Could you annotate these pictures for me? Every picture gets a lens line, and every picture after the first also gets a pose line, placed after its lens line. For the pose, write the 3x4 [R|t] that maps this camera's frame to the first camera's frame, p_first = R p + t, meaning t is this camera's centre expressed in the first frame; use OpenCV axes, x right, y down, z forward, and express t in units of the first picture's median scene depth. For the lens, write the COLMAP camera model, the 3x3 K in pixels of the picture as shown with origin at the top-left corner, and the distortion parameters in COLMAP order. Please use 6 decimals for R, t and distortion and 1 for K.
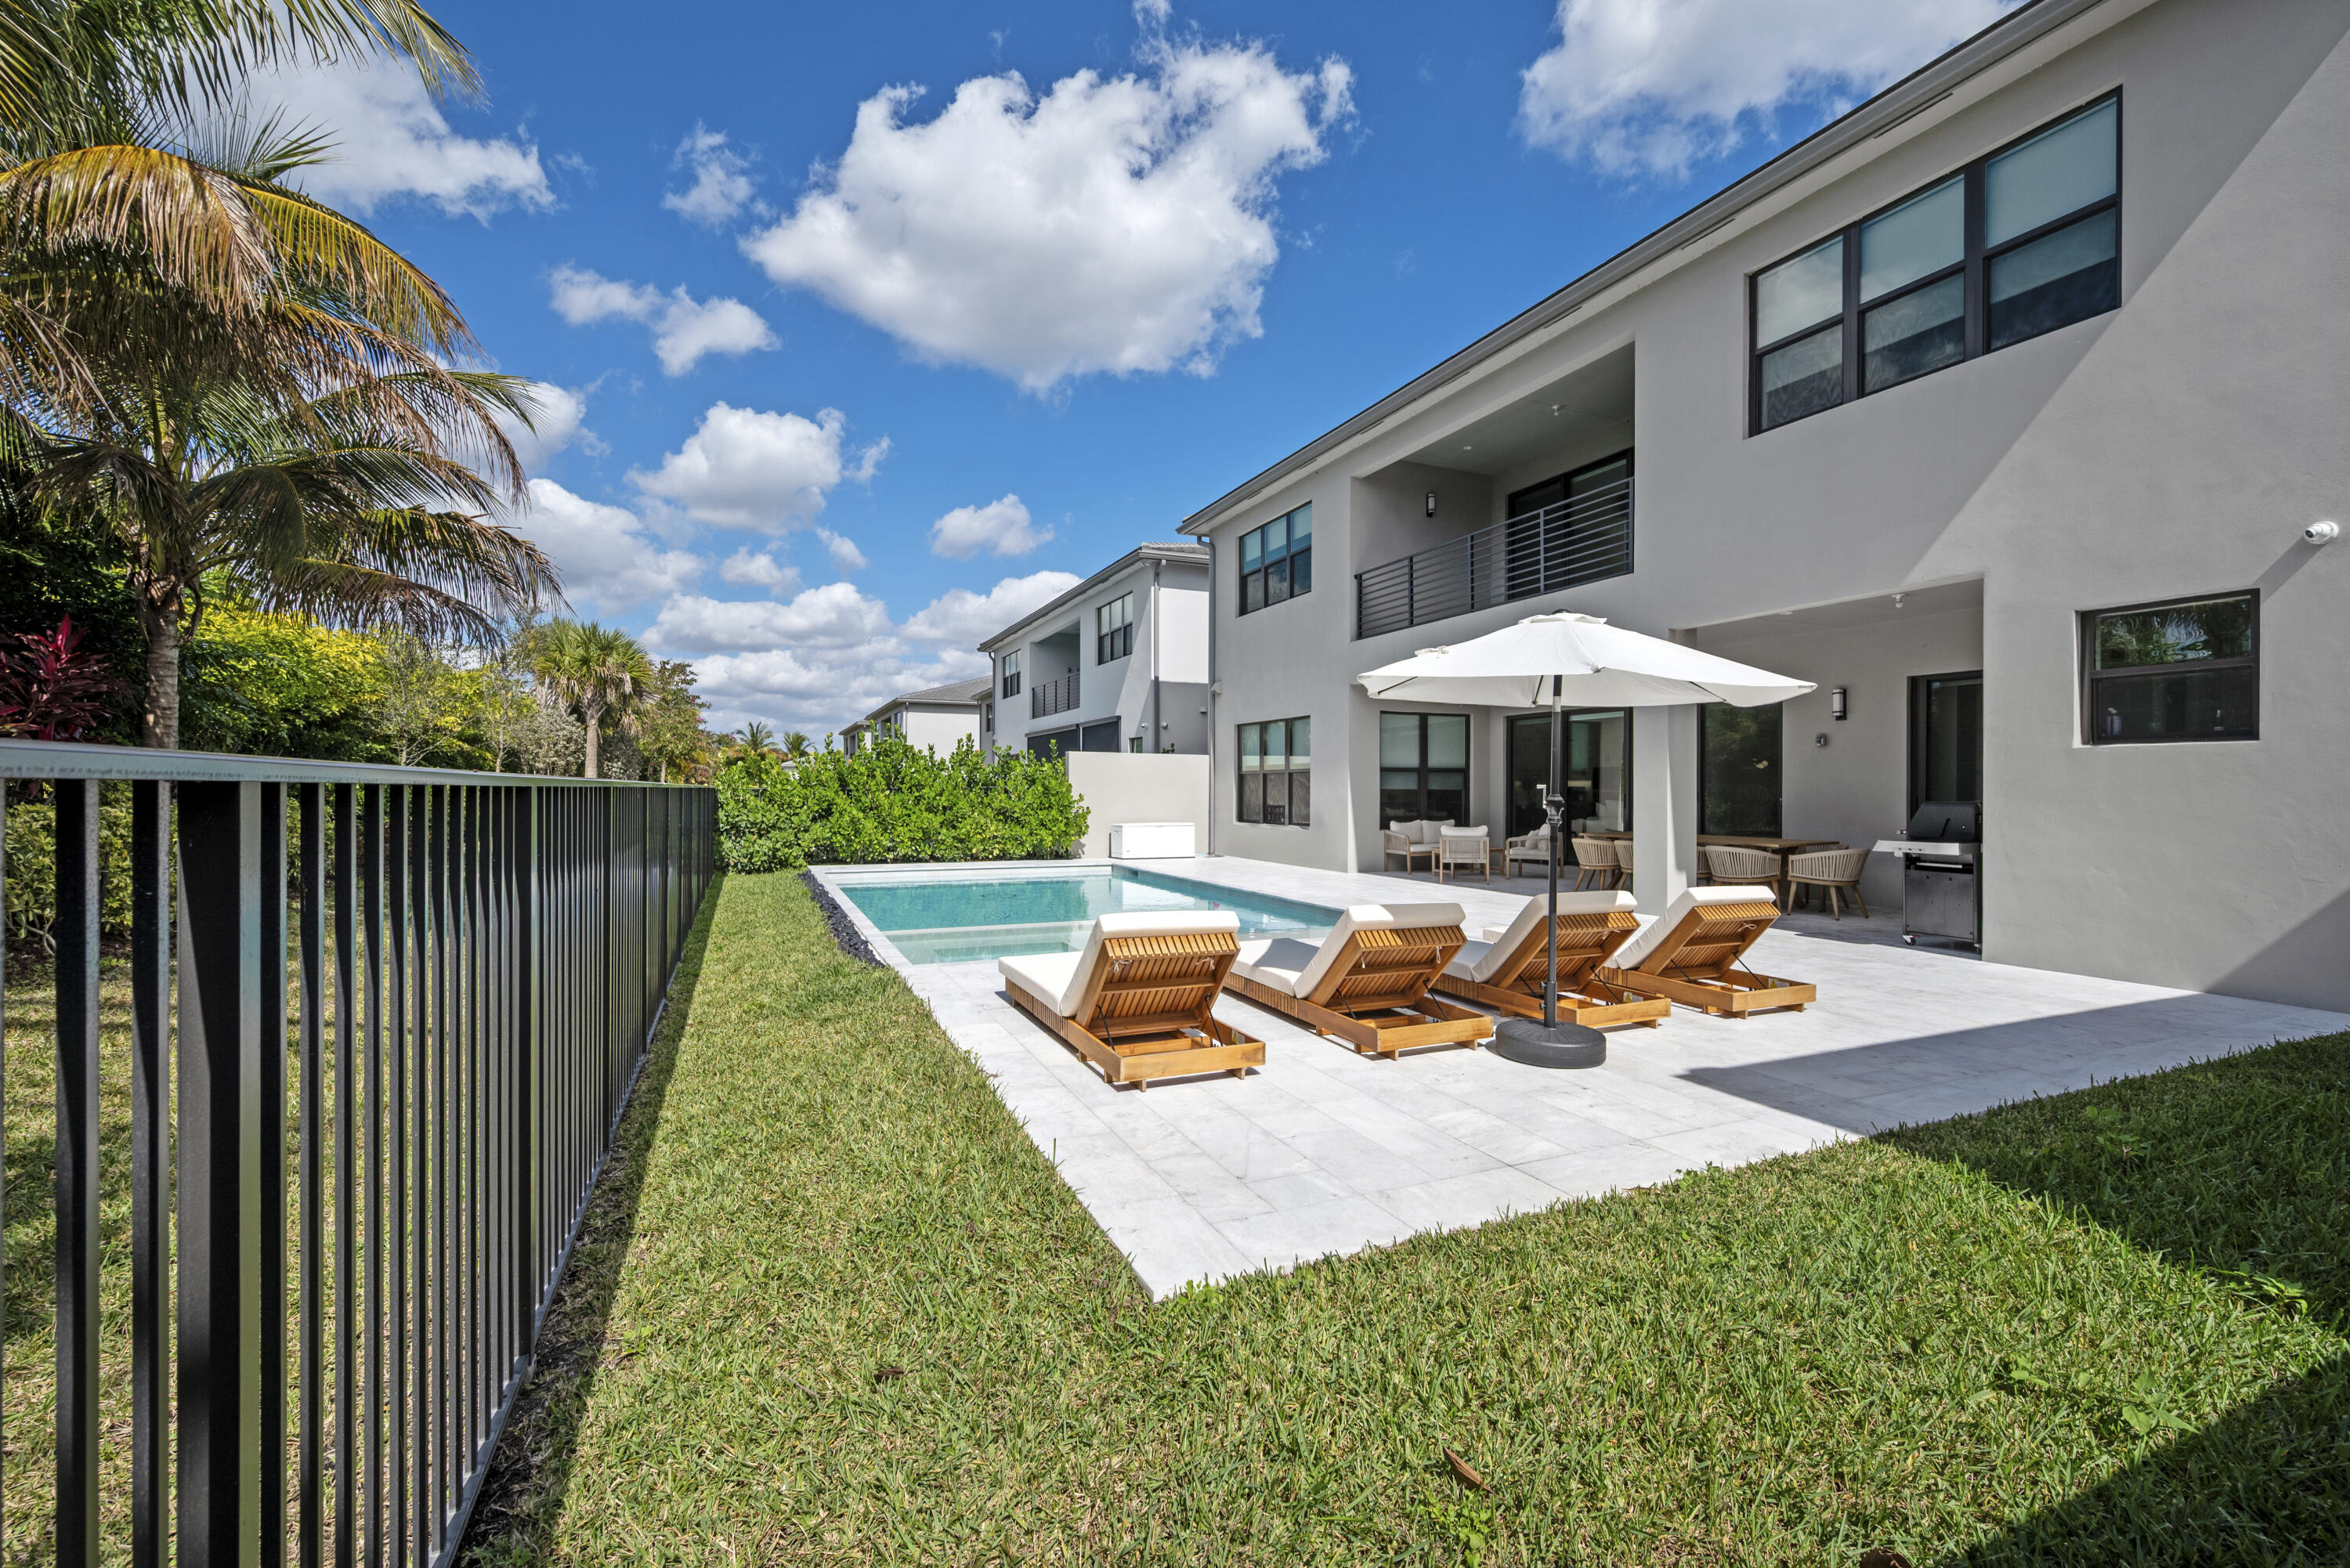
lens RADIAL K [[996.1, 0, 1180.7], [0, 996.1, 789.8], [0, 0, 1]] dist [0.004081, -0.001439]
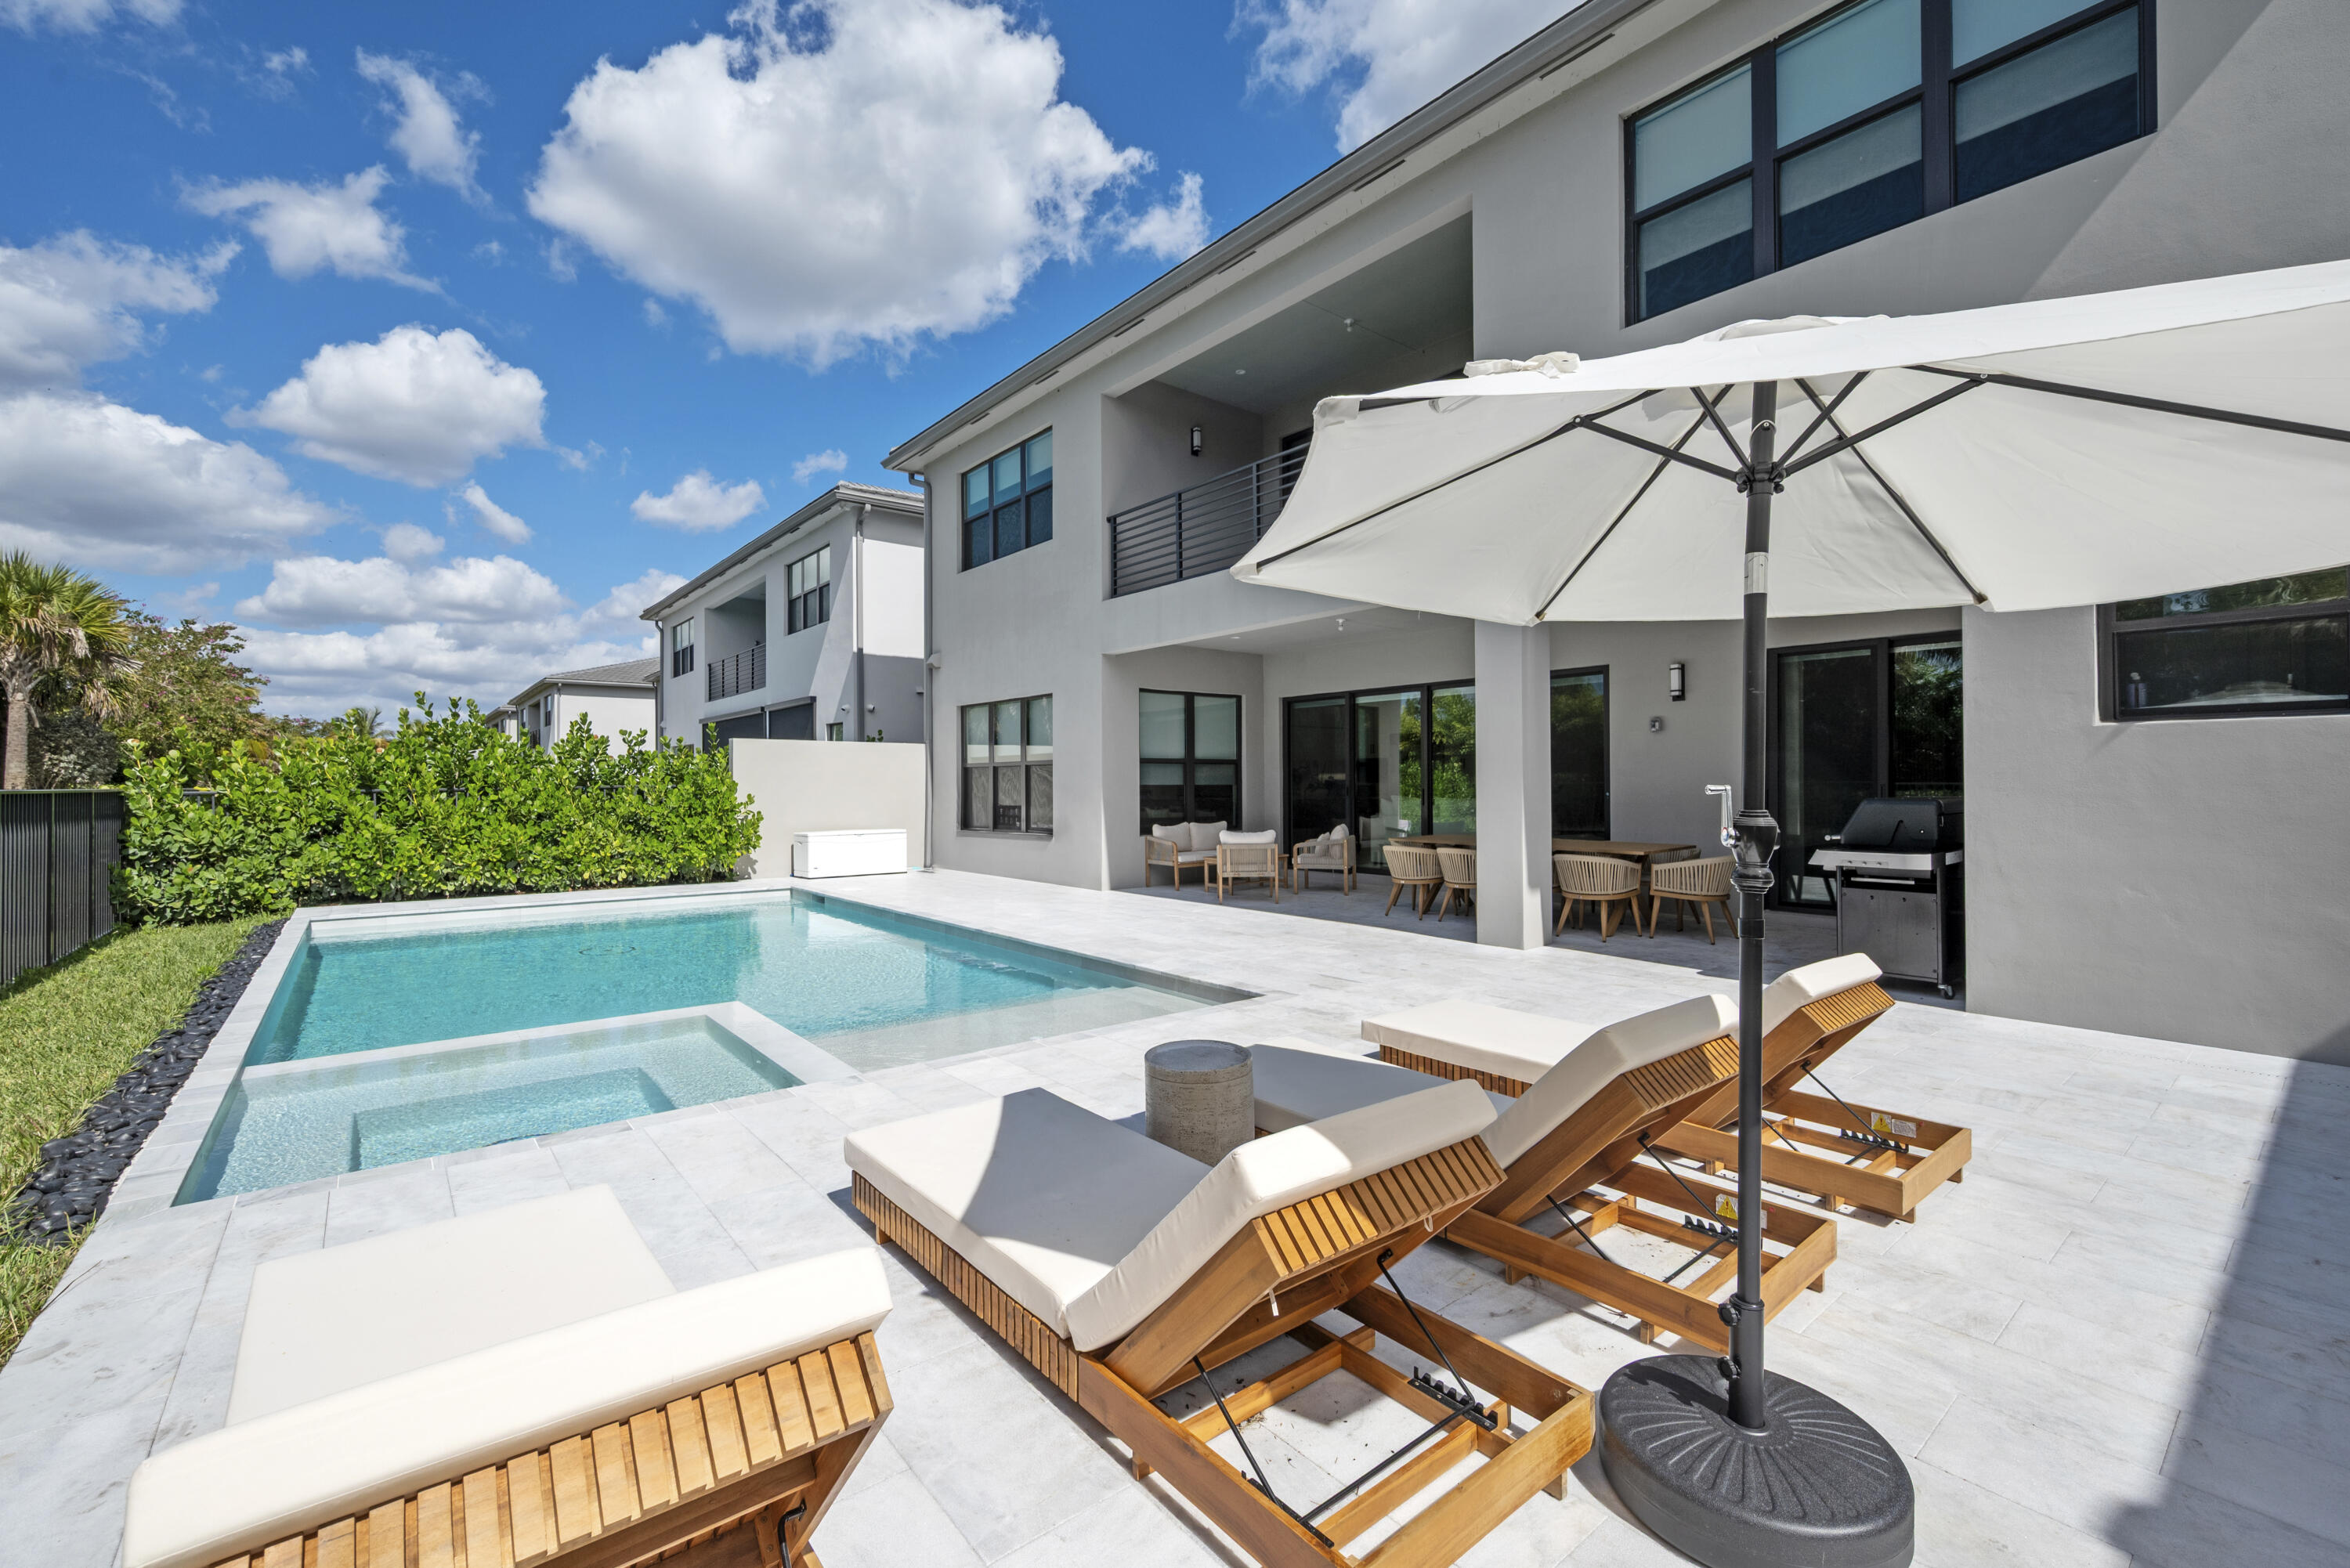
lens RADIAL K [[996.1, 0, 1172.4], [0, 996.1, 783.7], [0, 0, 1]] dist [0.004081, -0.001439]
pose [[0.966510, -0.007758, 0.256513, 0.017310], [0.007797, 0.999969, 0.000865, -0.002181], [-0.256512, 0.001164, 0.966540, 0.201928]]
